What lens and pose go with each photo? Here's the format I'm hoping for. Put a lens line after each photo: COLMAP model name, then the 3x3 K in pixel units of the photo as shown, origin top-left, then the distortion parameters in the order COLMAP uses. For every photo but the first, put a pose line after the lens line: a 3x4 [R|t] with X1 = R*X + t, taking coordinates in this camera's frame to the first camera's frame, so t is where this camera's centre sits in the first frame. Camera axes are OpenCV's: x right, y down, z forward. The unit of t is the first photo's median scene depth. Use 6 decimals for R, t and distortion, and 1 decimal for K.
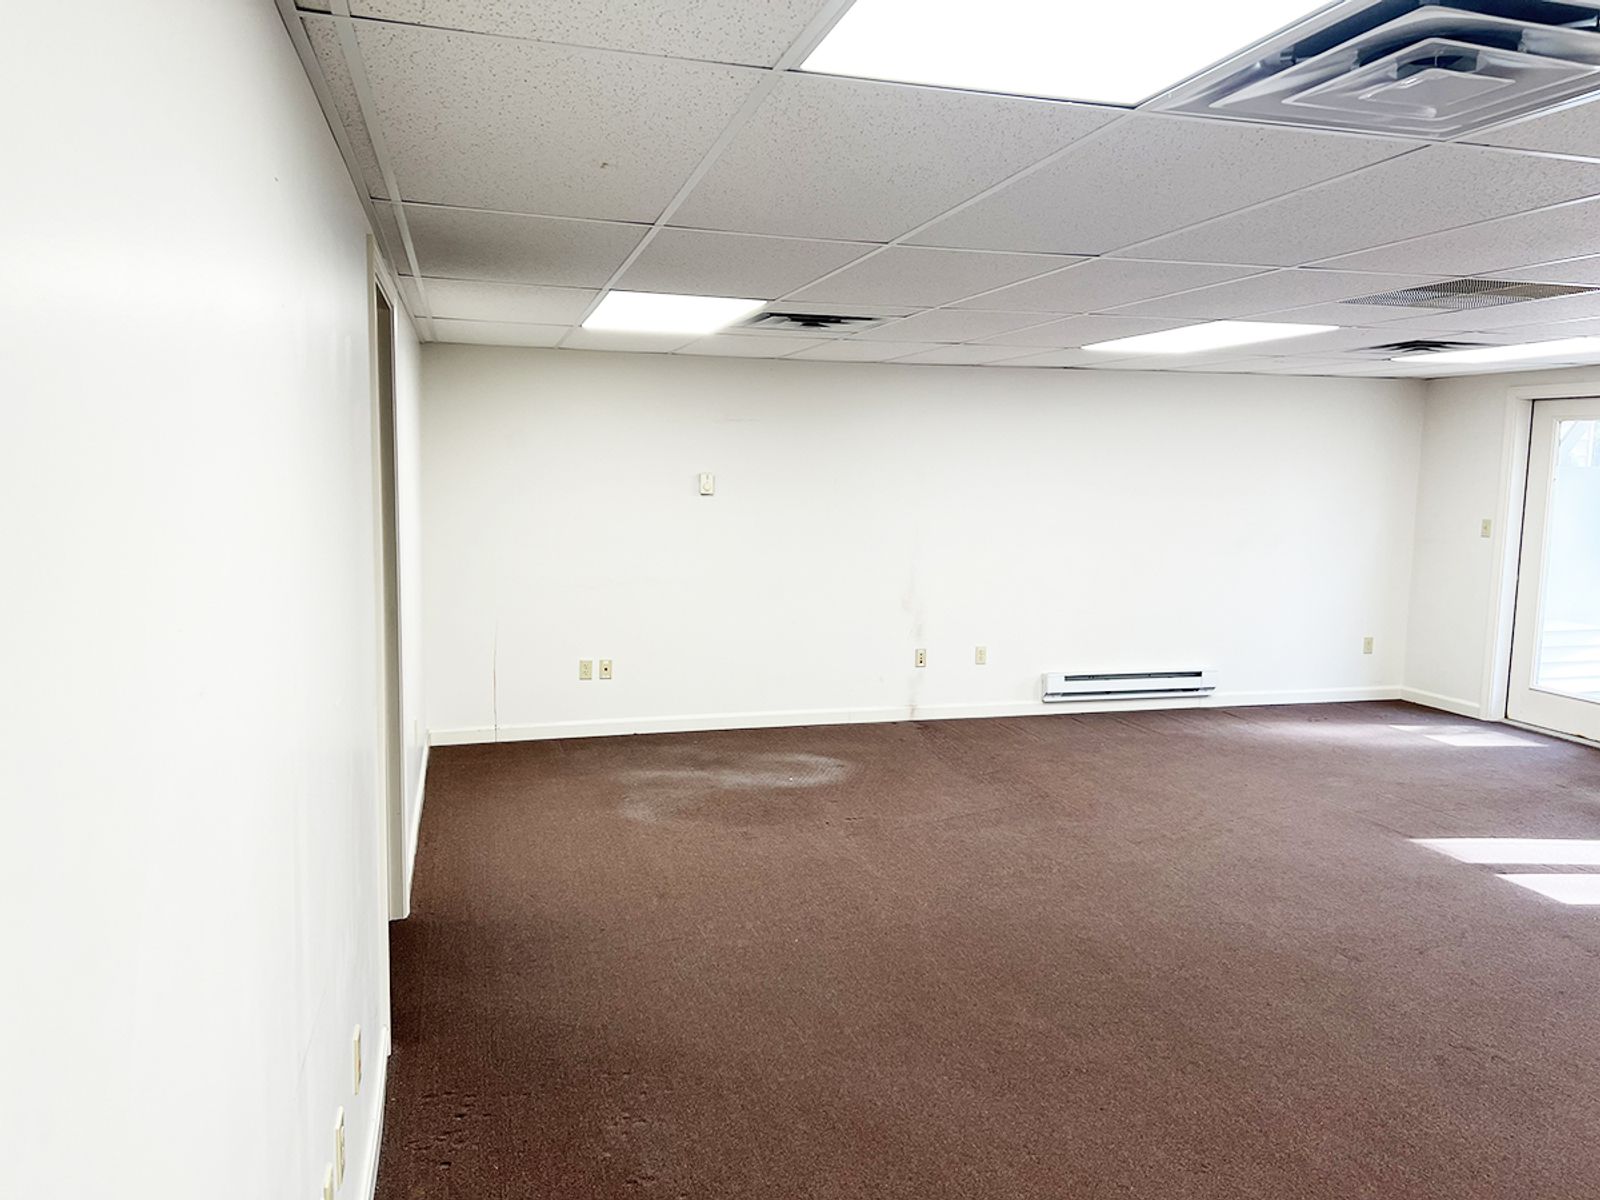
lens RADIAL K [[1218.8, 0, 802.1], [0, 1218.8, 616.7], [0, 0, 1]] dist [0.066191, -0.079199]
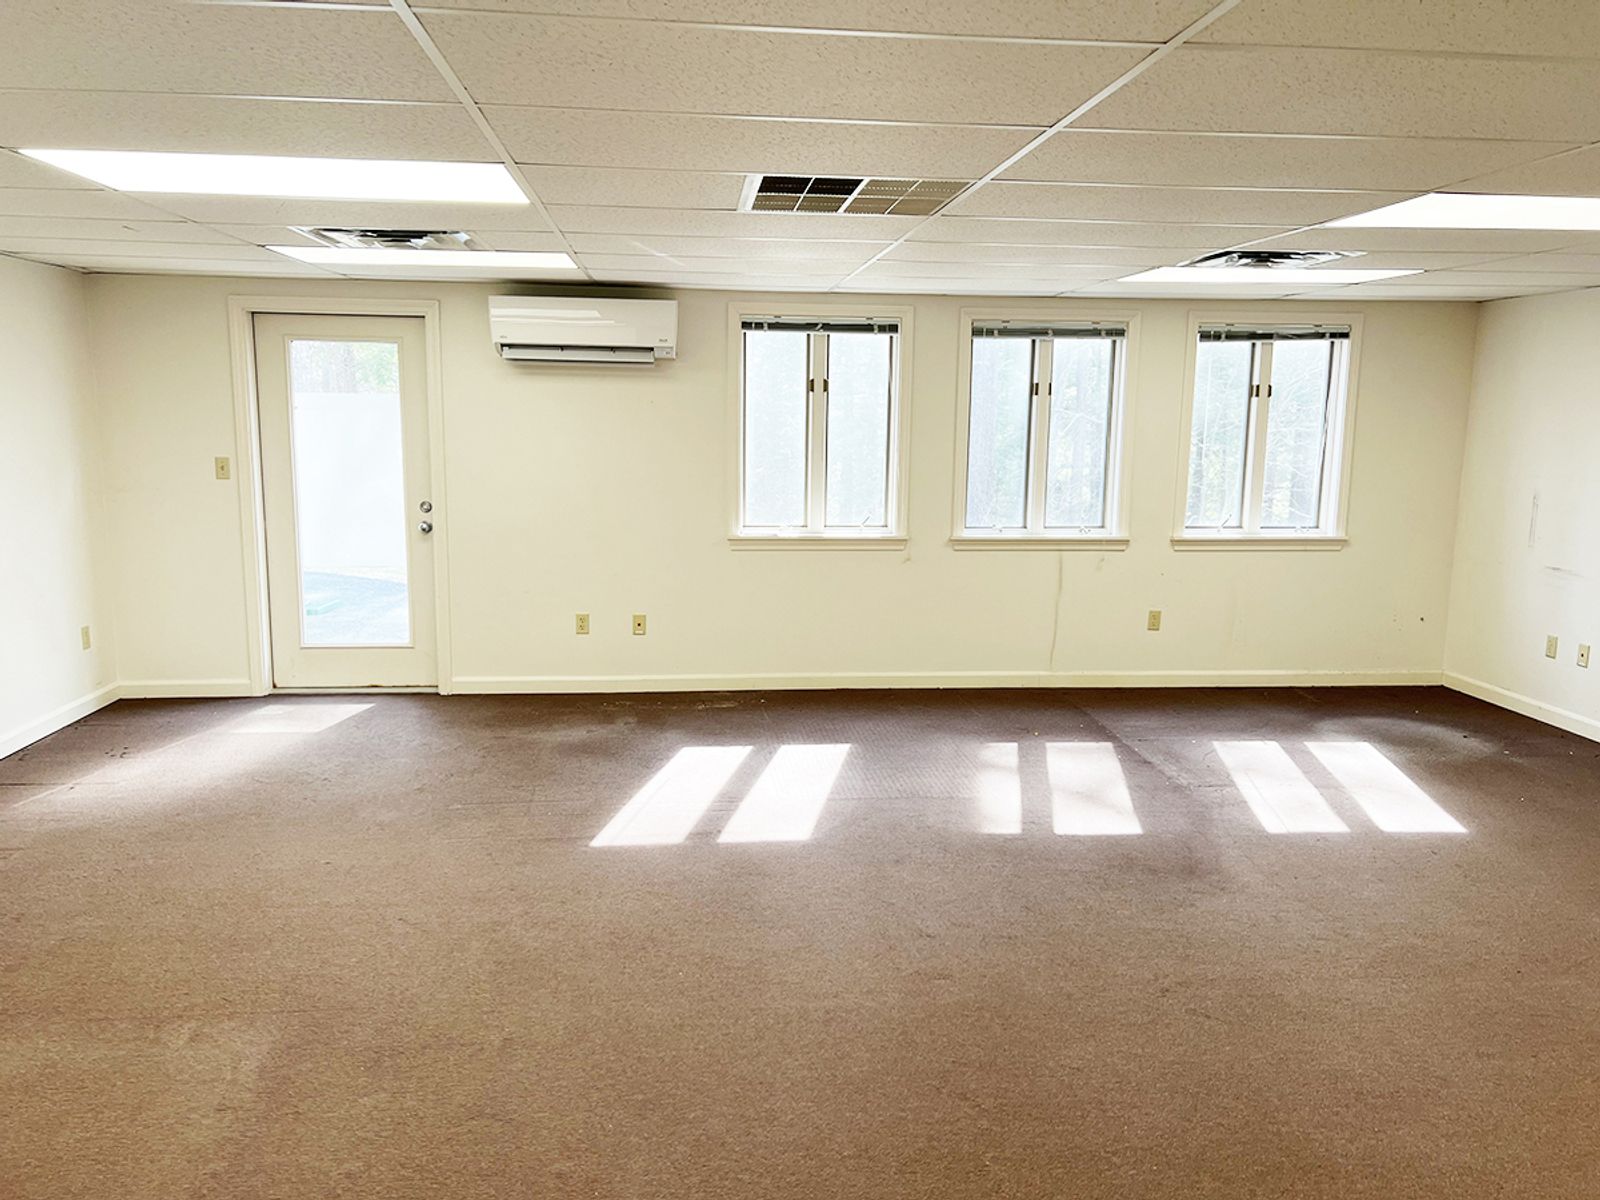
lens RADIAL K [[1218.8, 0, 788.4], [0, 1218.8, 602.1], [0, 0, 1]] dist [0.066191, -0.079199]
pose [[0.185186, -0.166161, 0.968554, -0.164287], [0.119049, 0.982136, 0.145729, -0.053018], [-0.975466, 0.088319, 0.201659, 0.430846]]
